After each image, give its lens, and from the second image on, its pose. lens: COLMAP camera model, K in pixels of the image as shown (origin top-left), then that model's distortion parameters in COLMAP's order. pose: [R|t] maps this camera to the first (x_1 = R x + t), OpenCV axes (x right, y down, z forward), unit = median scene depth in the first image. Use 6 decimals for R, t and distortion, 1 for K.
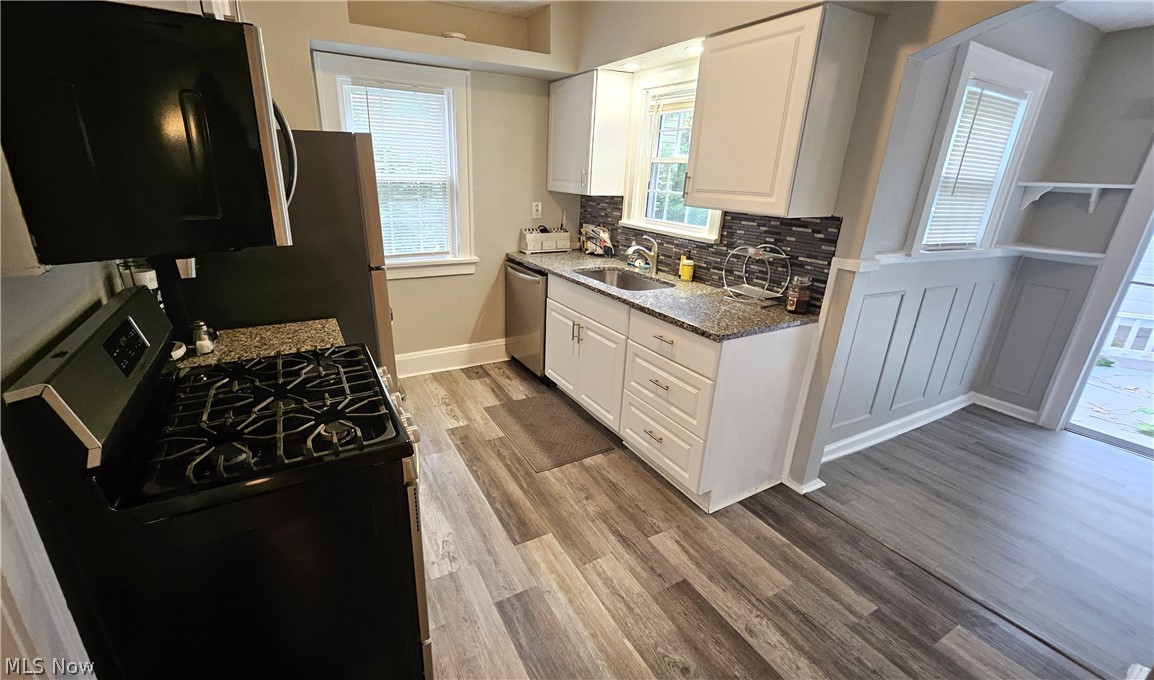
lens RADIAL K [[475.0, 0, 577.0], [0, 475.0, 340.0], [0, 0, 1]] dist [-0.000743, -0.000042]
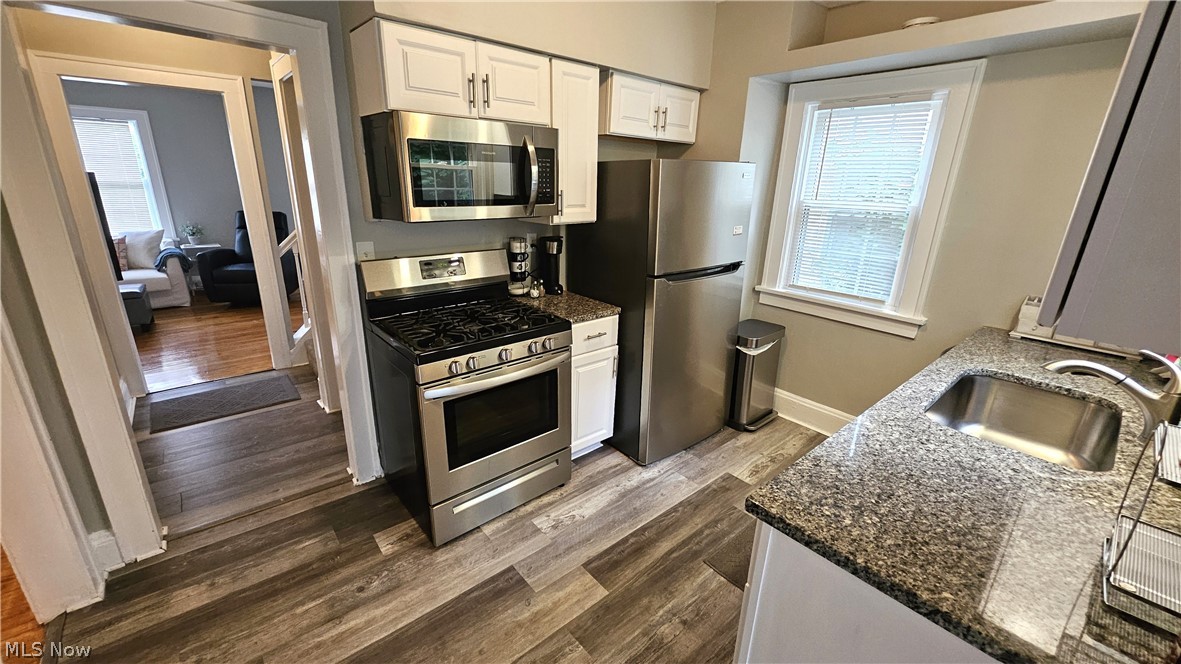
lens RADIAL K [[478.1, 0, 586.7], [0, 478.1, 335.5], [0, 0, 1]] dist [0.000447, -0.000014]
pose [[0.169468, 0.279809, -0.944980, 0.582191], [-0.356185, 0.911426, 0.205998, -0.177383], [0.918919, 0.301677, 0.254122, 0.538678]]
